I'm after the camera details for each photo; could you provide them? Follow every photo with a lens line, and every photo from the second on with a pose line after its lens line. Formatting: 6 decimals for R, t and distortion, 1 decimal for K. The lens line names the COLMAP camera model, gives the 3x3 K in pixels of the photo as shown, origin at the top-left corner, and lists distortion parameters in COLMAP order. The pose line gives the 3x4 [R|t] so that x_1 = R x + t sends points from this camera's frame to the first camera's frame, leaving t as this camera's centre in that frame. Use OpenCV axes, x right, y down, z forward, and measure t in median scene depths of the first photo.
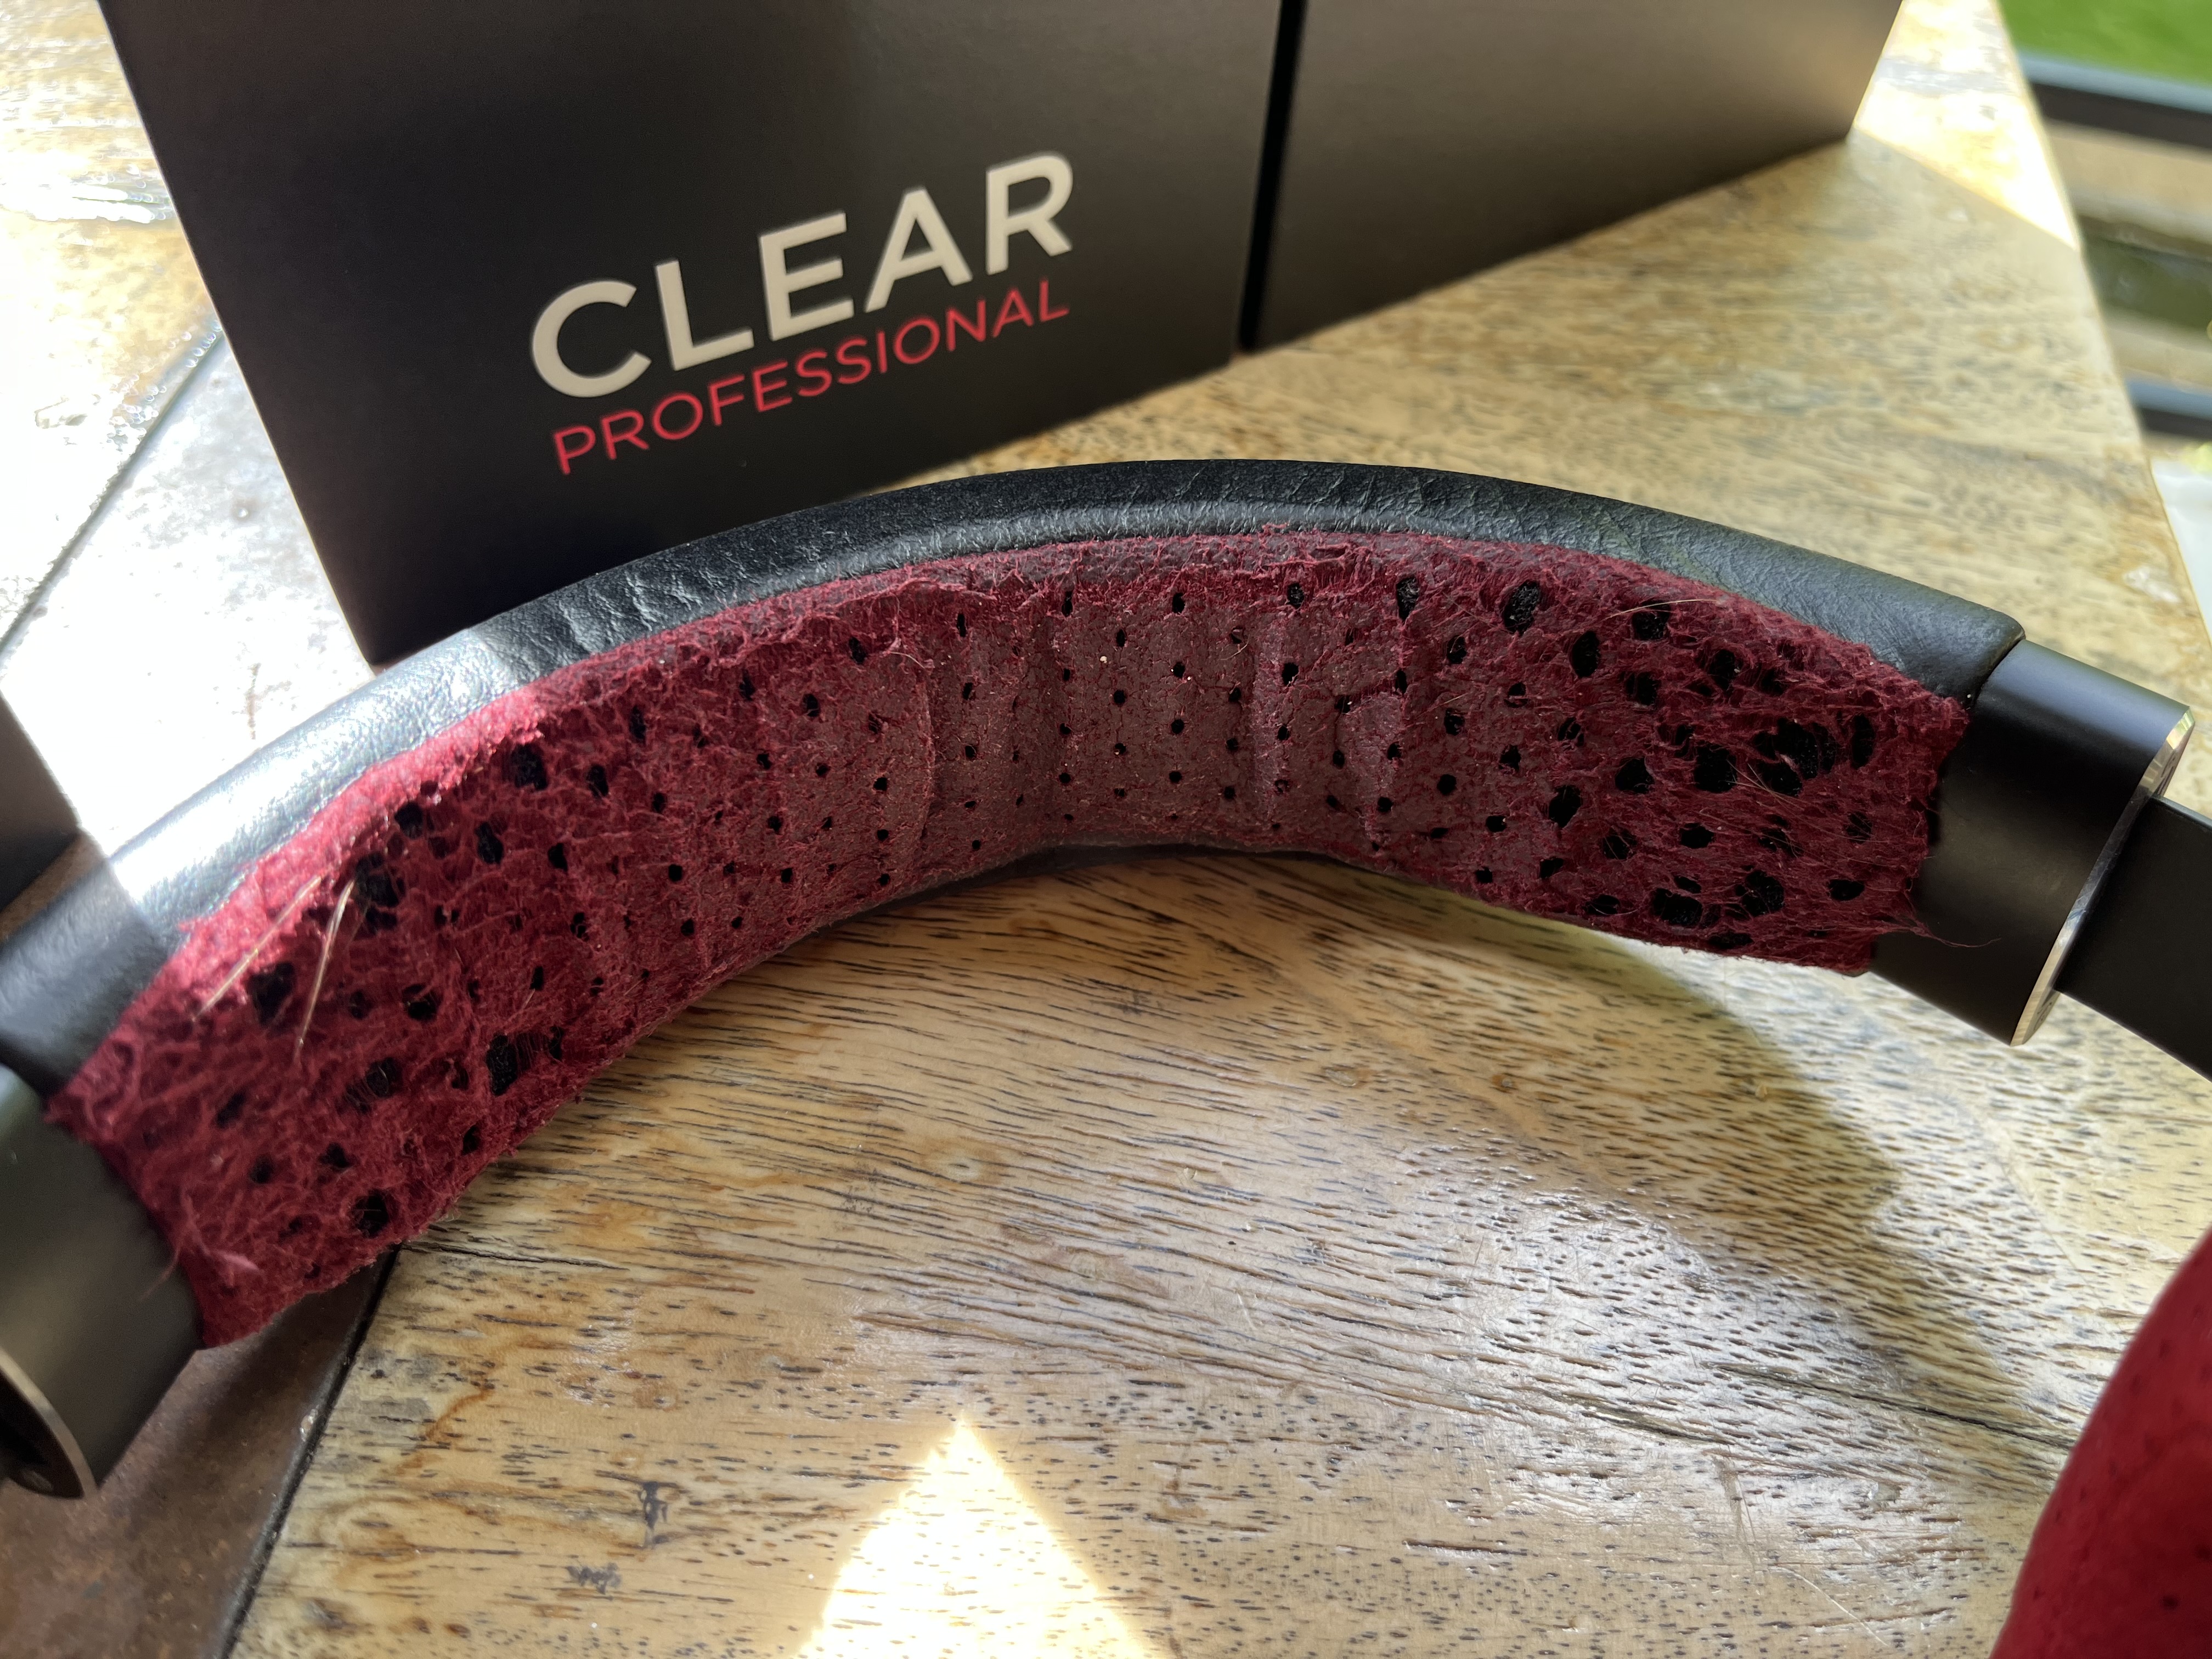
lens RADIAL K [[1764.1, 0, 1097.5], [0, 1764.1, 846.3], [0, 0, 1]] dist [-0.001639, -0.003070]
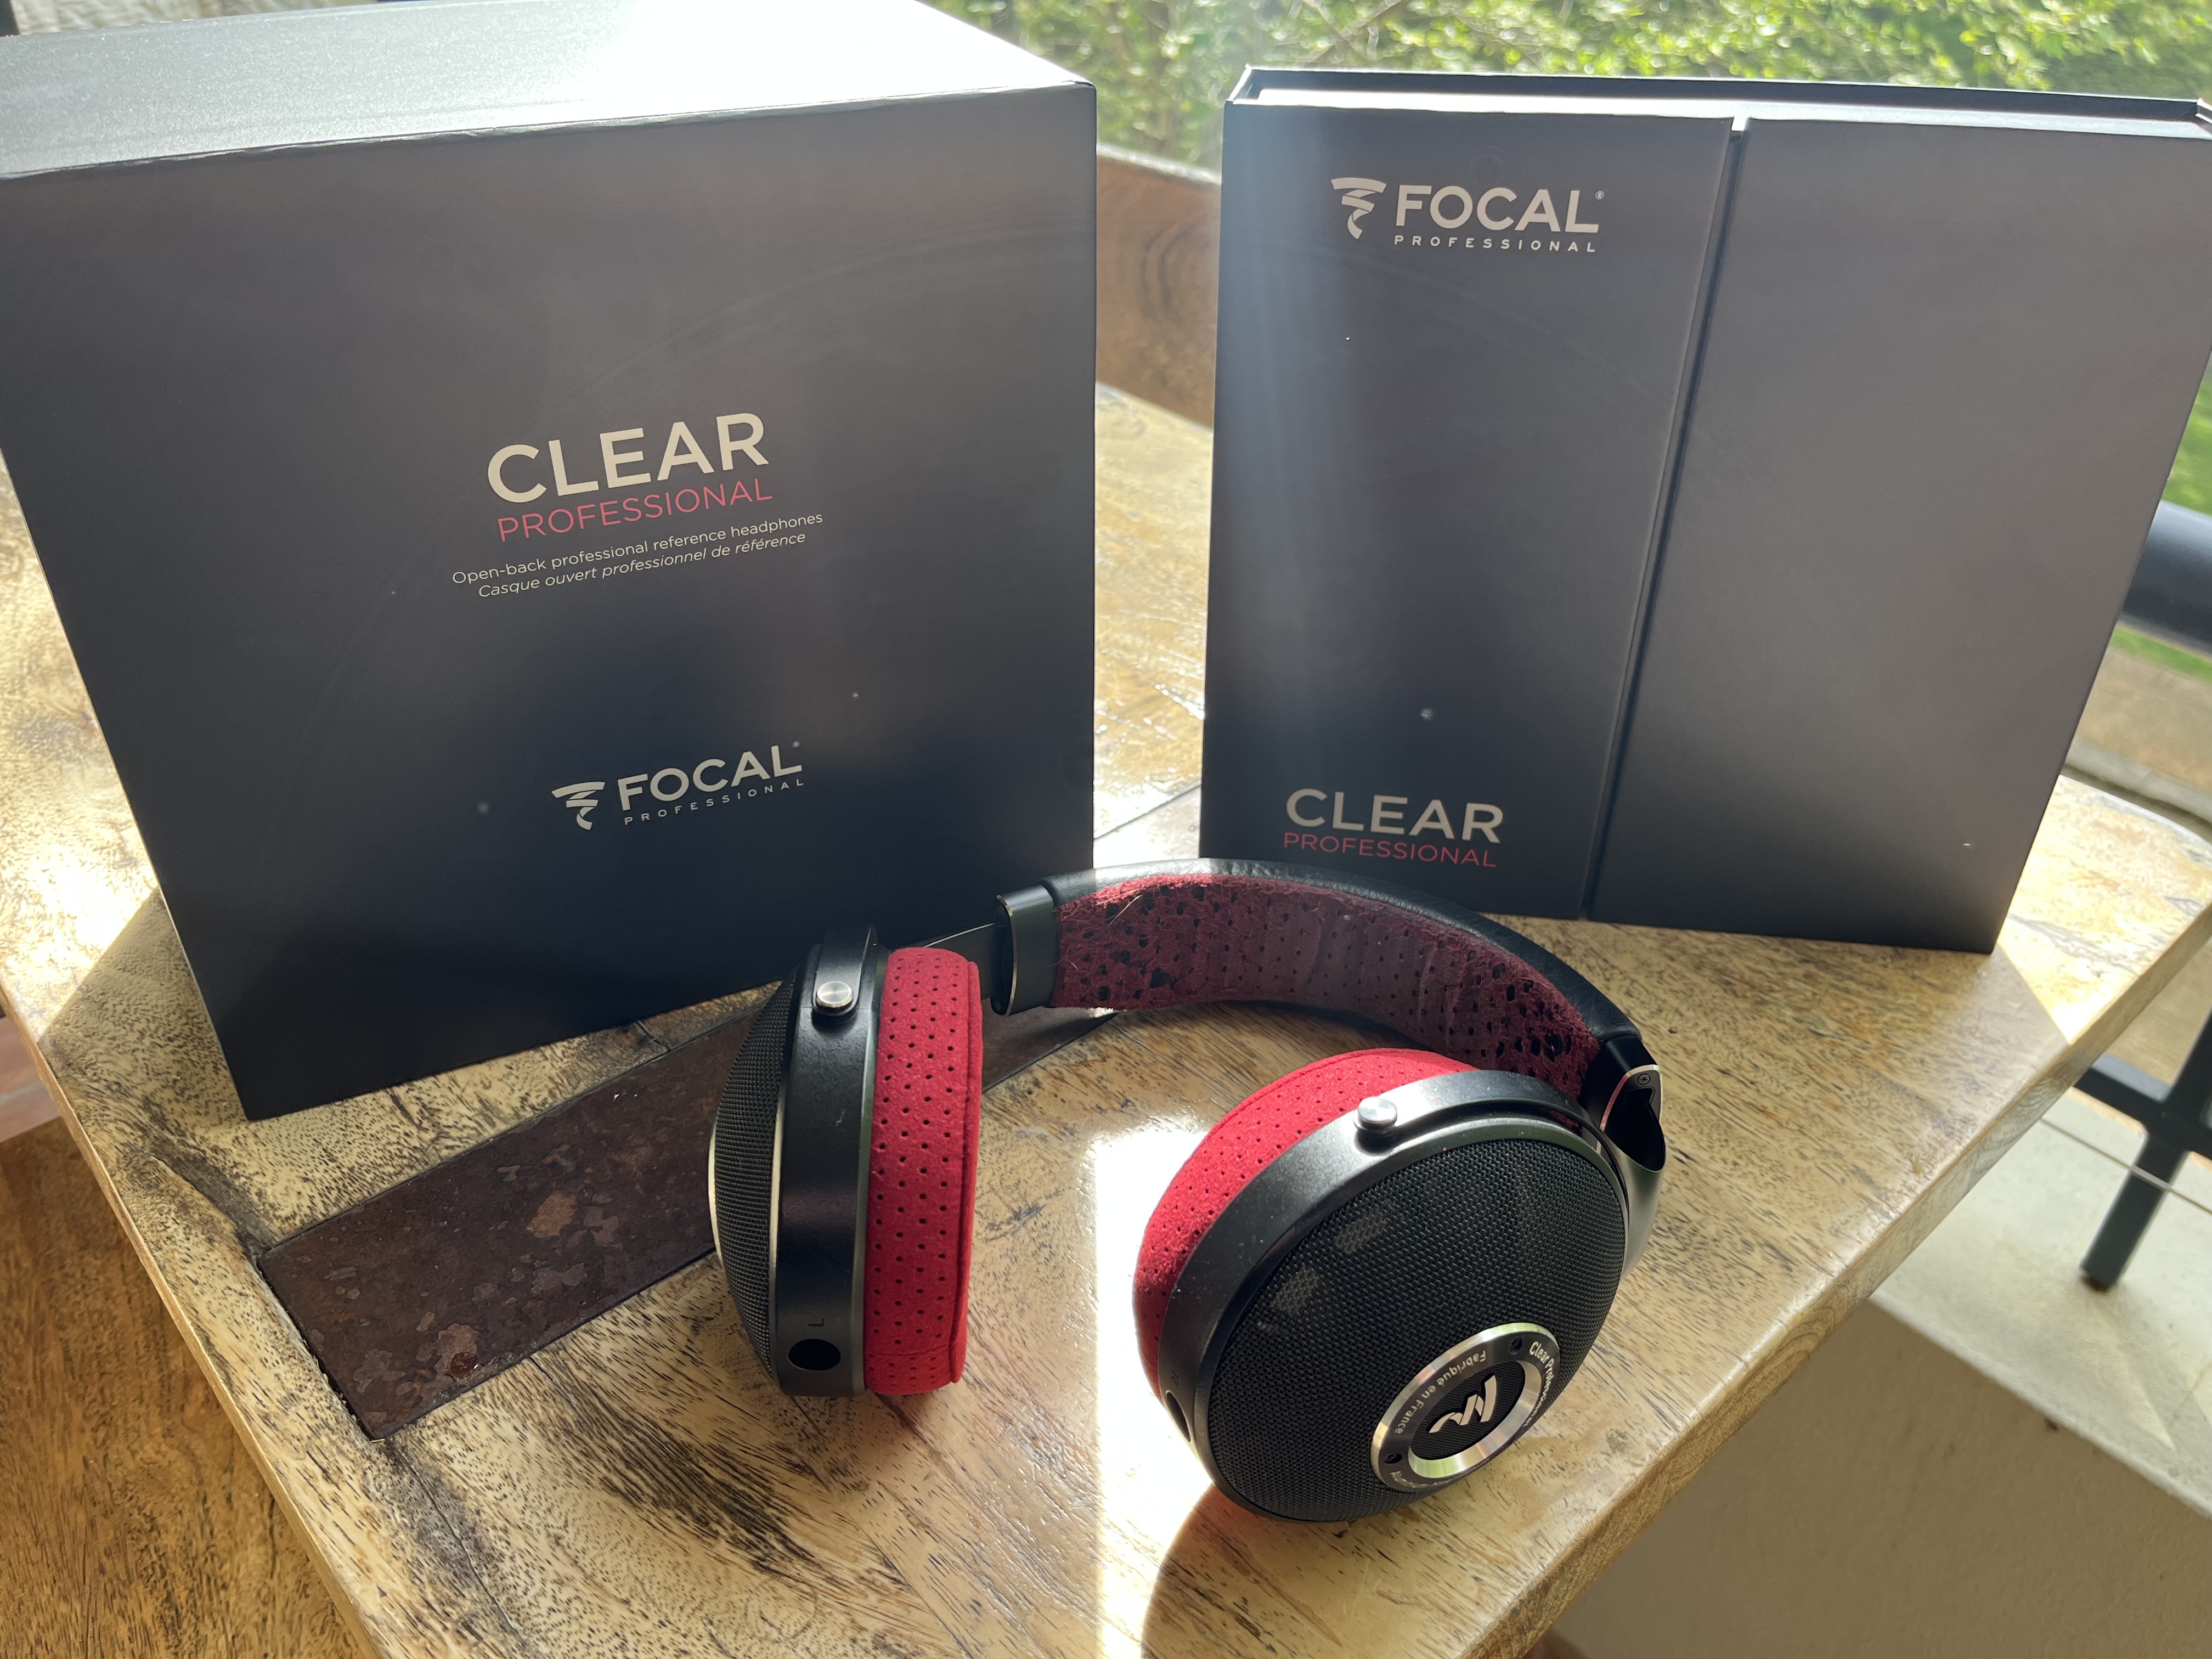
lens RADIAL K [[1727.7, 0, 1123.0], [0, 1727.7, 829.7], [0, 0, 1]] dist [-0.002370, -0.014120]
pose [[0.773298, 0.319519, -0.547648, 1.202821], [-0.483957, 0.855476, -0.184246, 0.477188], [0.409629, 0.407515, 0.816171, -1.644040]]
